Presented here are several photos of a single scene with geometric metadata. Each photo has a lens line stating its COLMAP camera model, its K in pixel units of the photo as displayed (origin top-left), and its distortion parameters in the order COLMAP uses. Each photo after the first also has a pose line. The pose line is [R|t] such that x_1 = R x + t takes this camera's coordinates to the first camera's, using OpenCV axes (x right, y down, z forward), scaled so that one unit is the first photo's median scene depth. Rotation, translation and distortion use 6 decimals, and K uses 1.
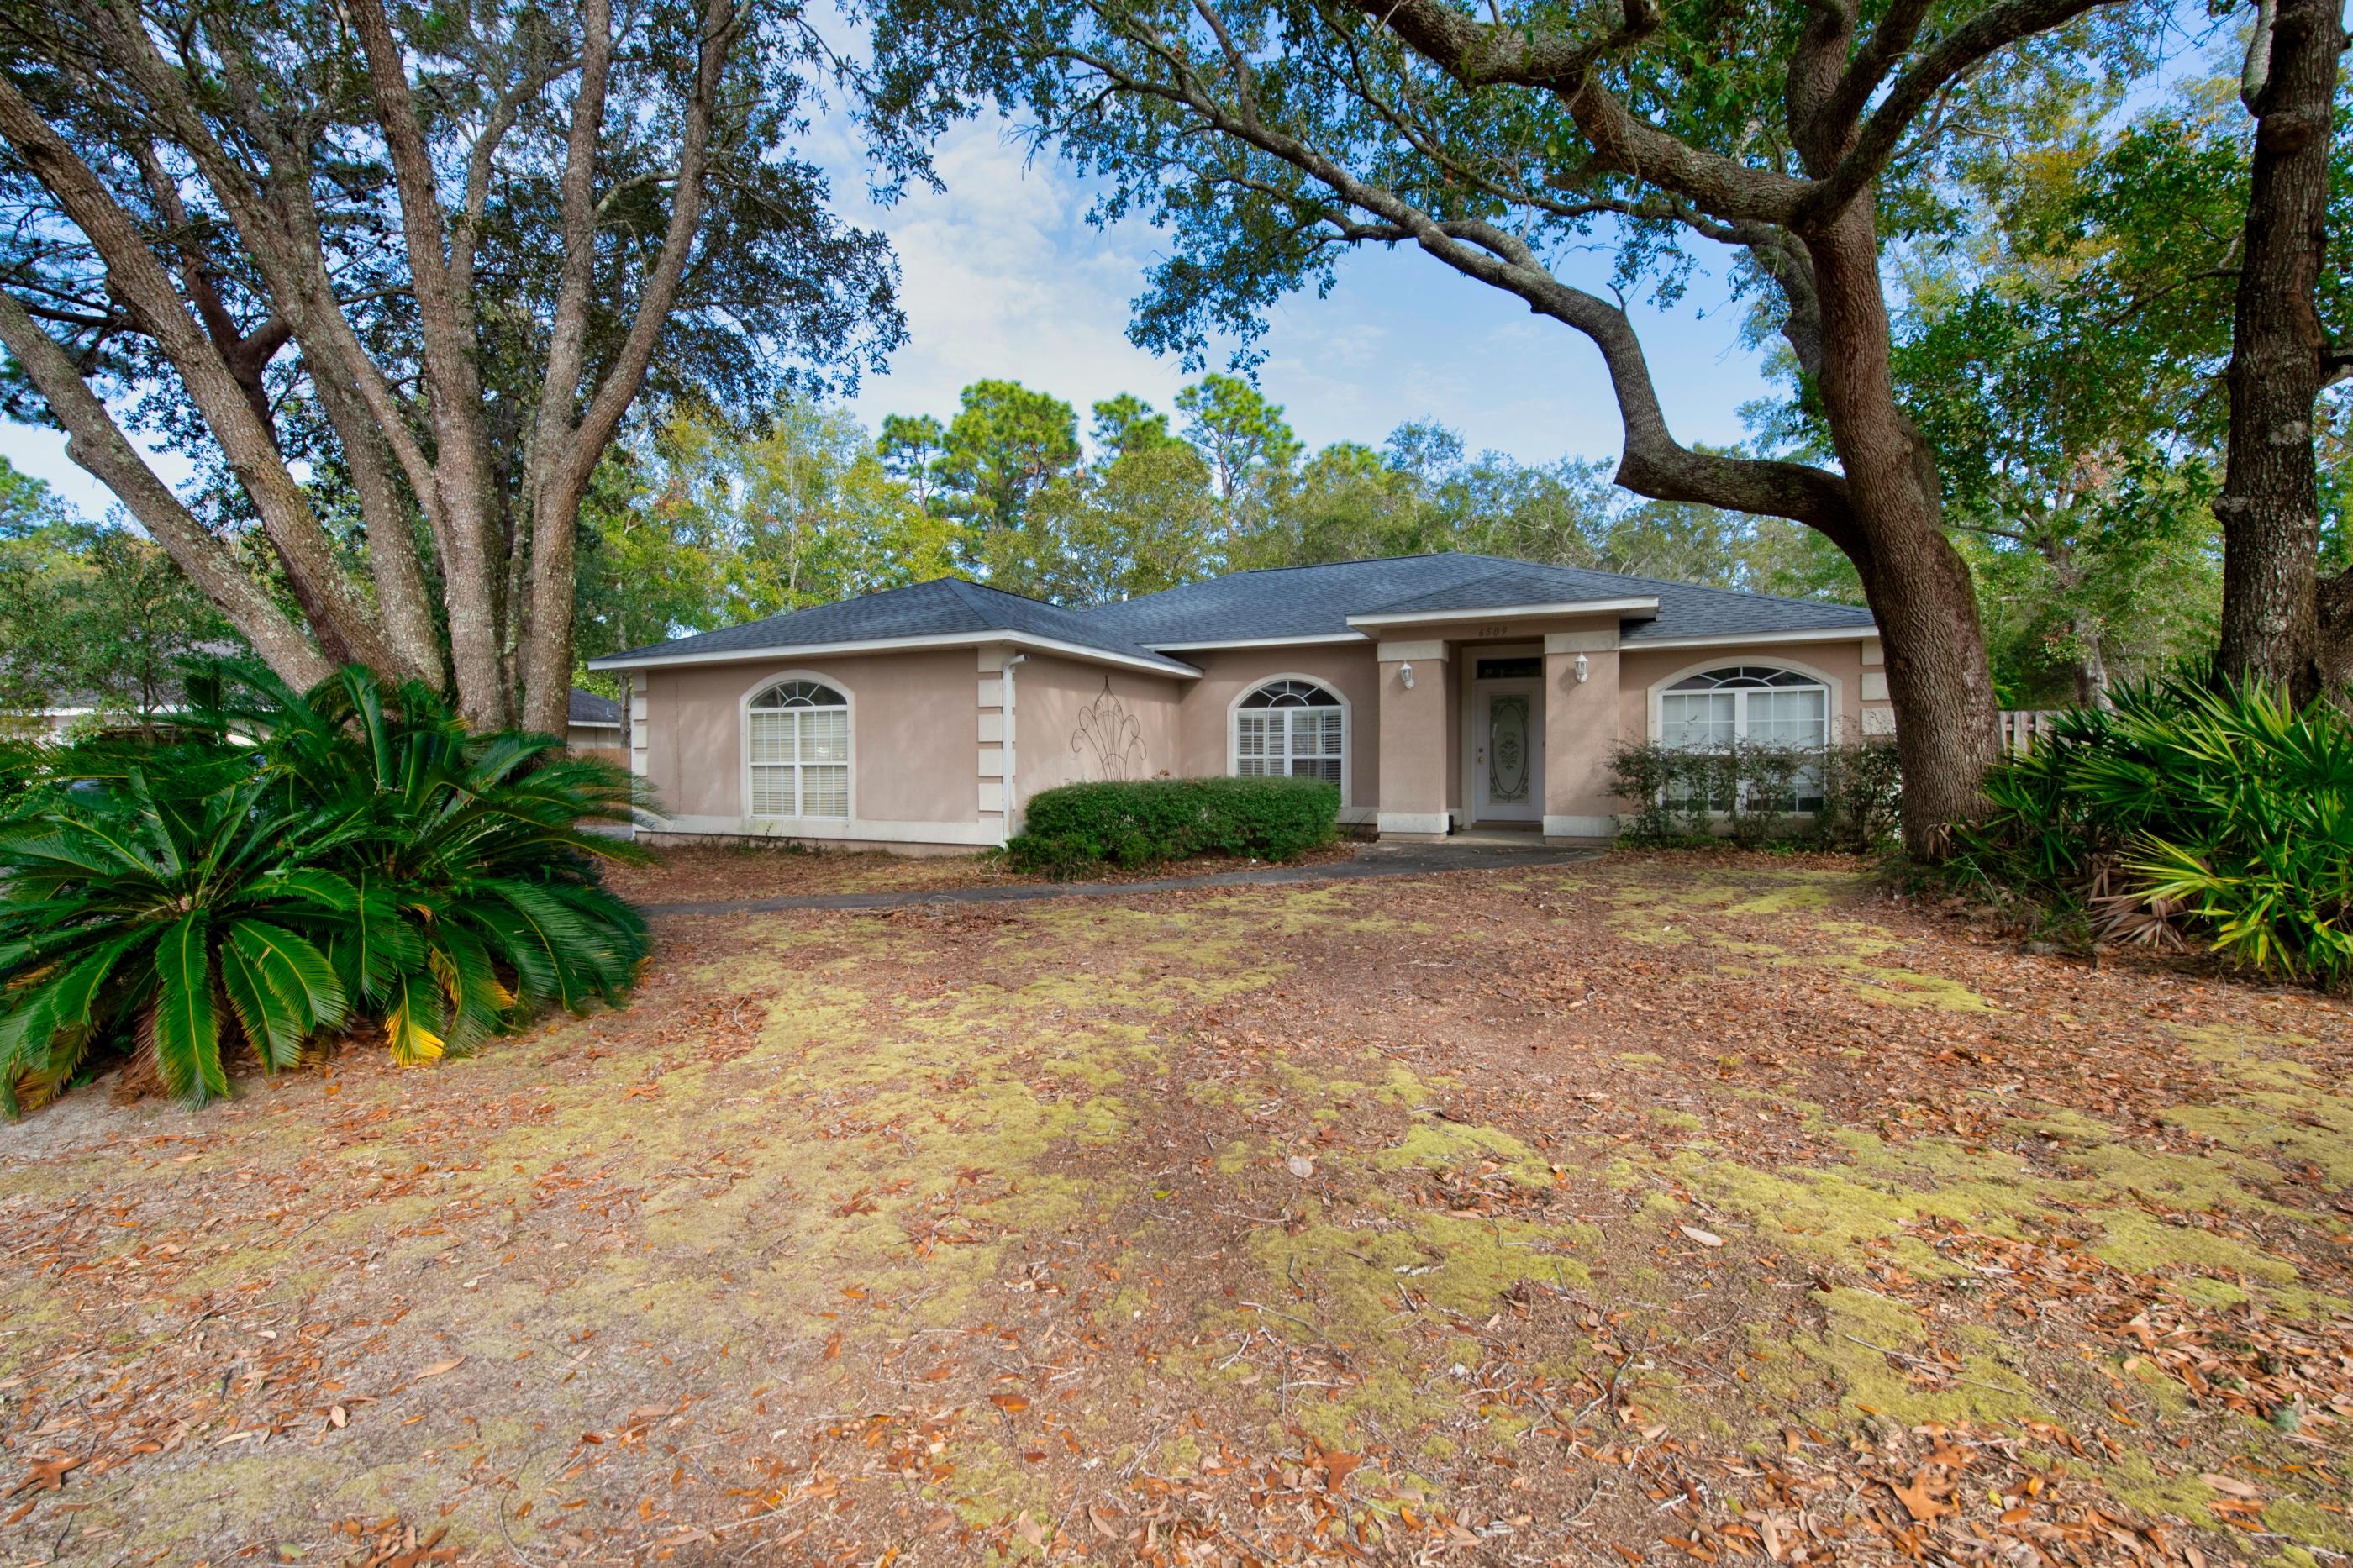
lens RADIAL K [[980.9, 0, 1166.7], [0, 980.9, 787.6], [0, 0, 1]] dist [0.000313, -0.000249]
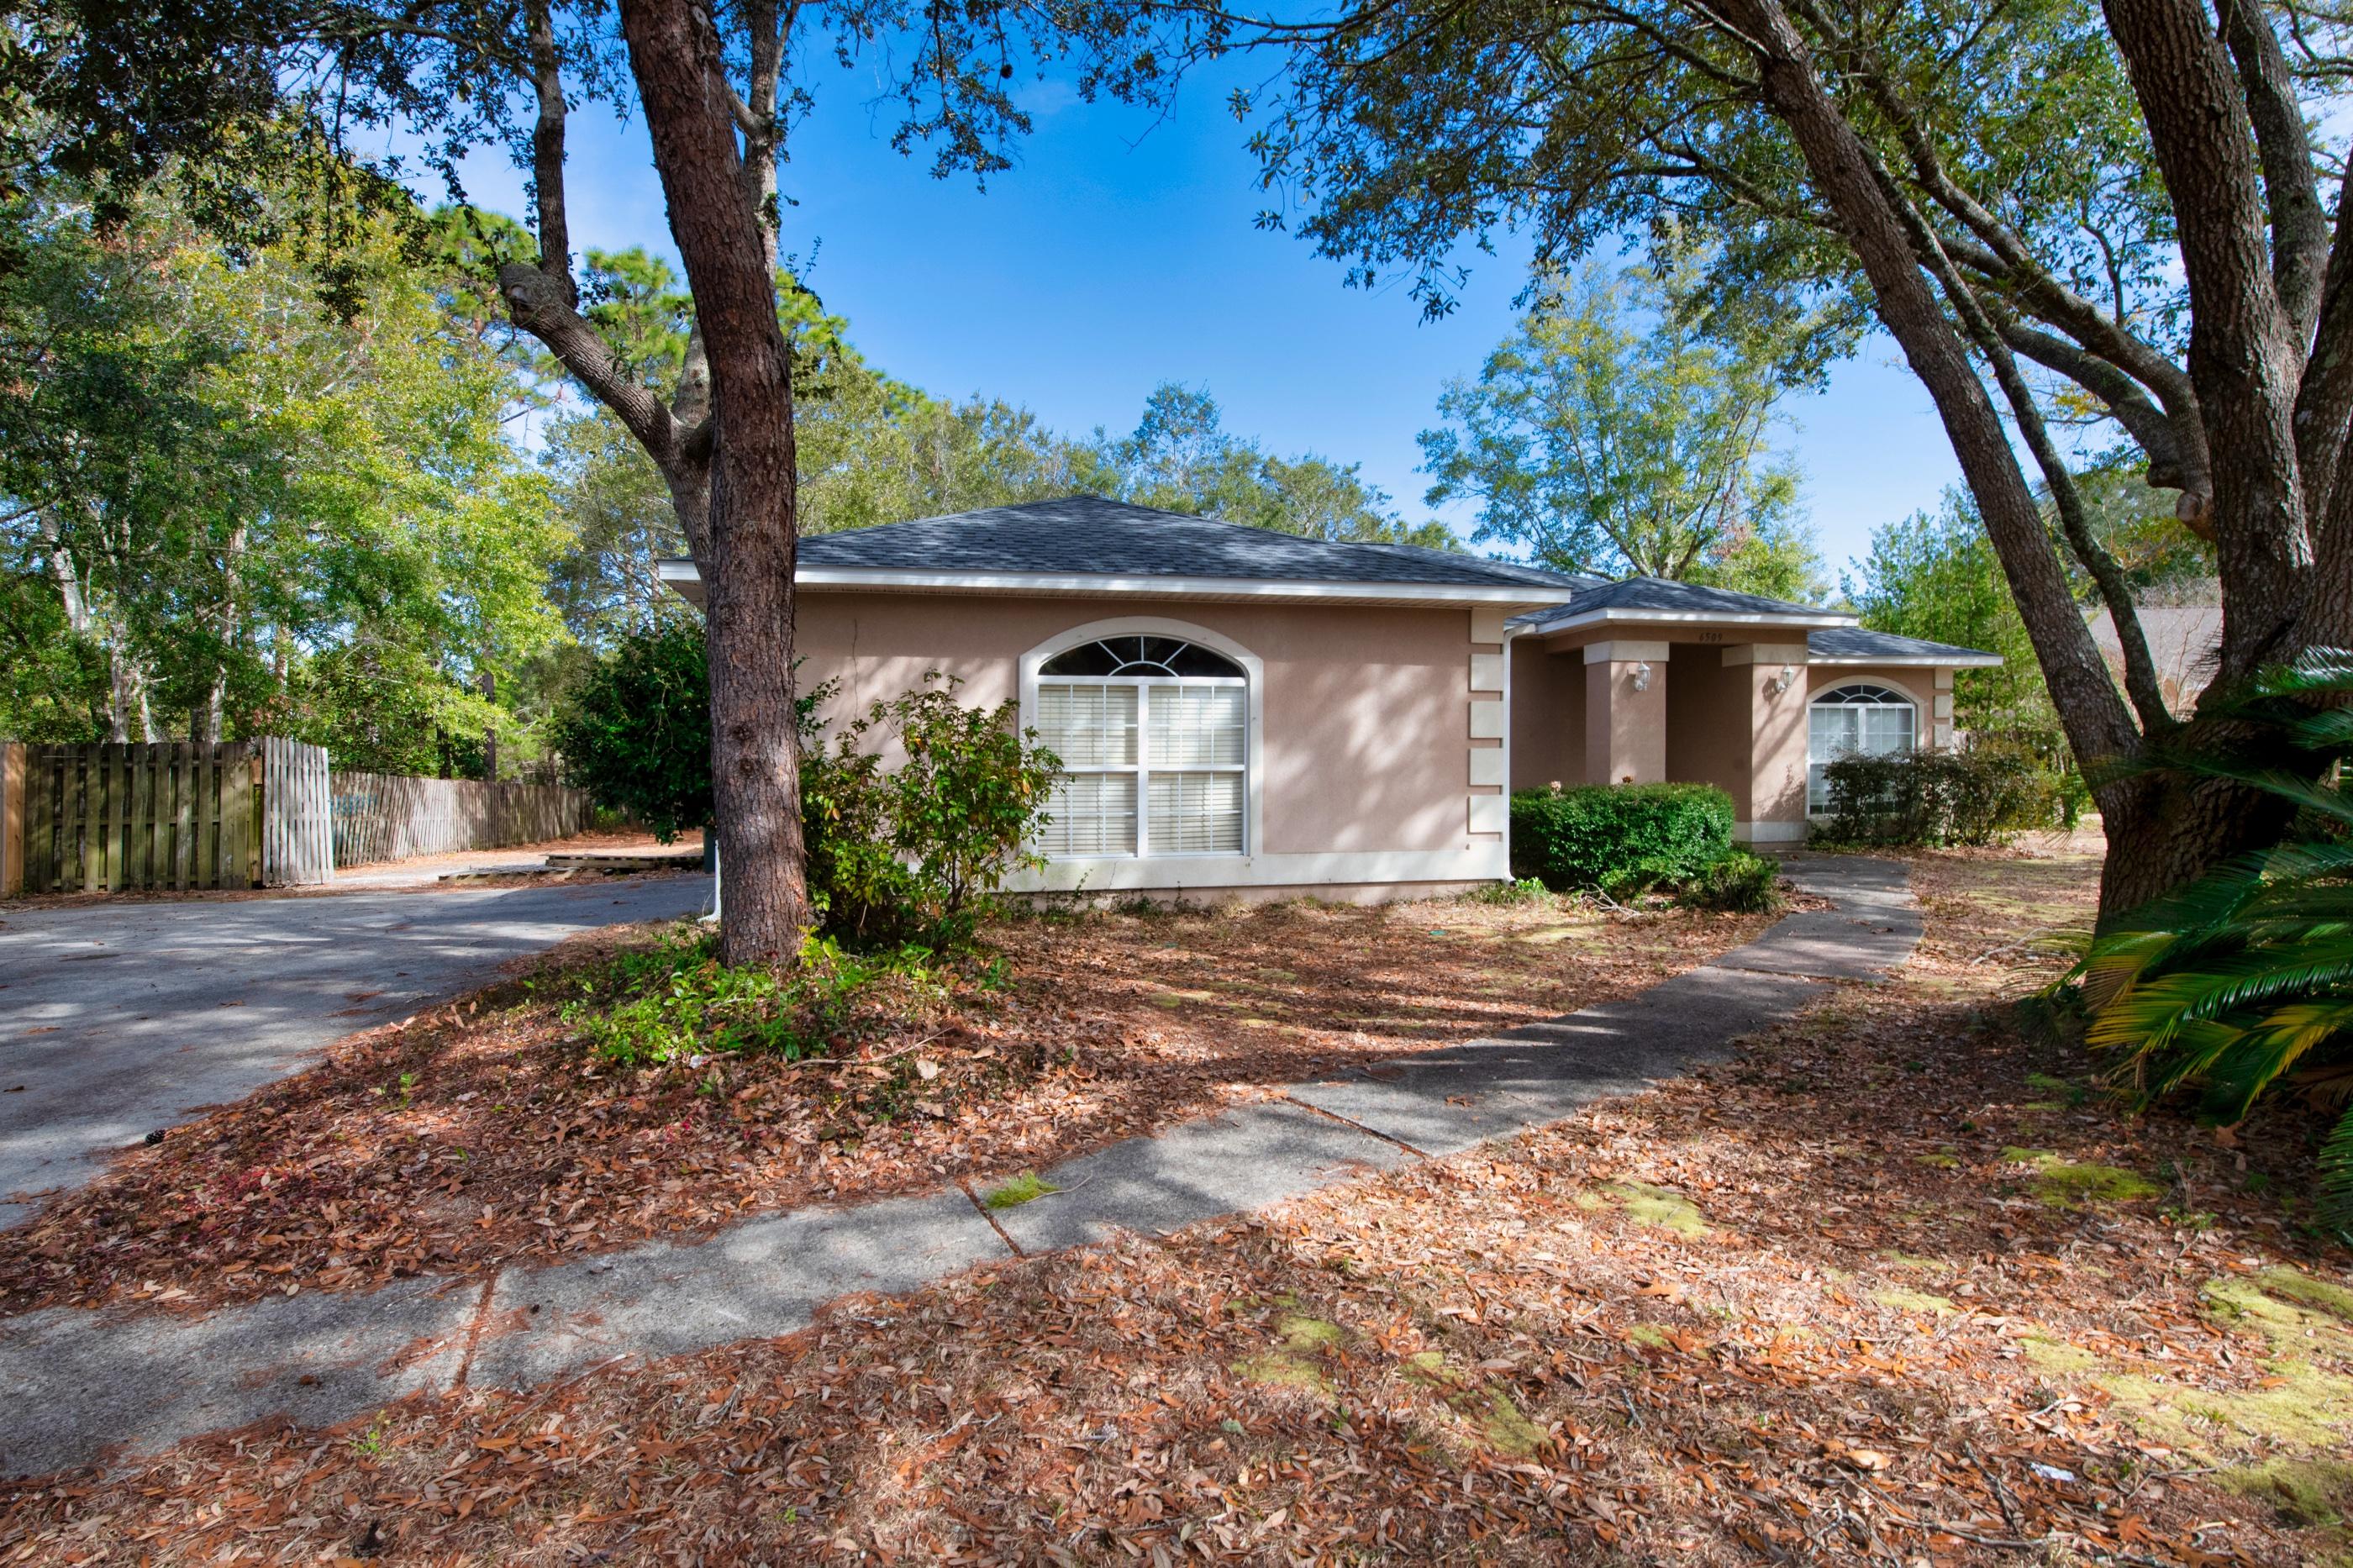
lens RADIAL K [[1151.0, 0, 1176.5], [0, 1151.0, 784.0], [0, 0, 1]] dist [0.000869, 0.000079]
pose [[0.790923, -0.005133, 0.611894, -0.826987], [0.015805, 0.999803, -0.012042, -0.005242], [-0.611712, 0.019195, 0.790848, 0.421040]]
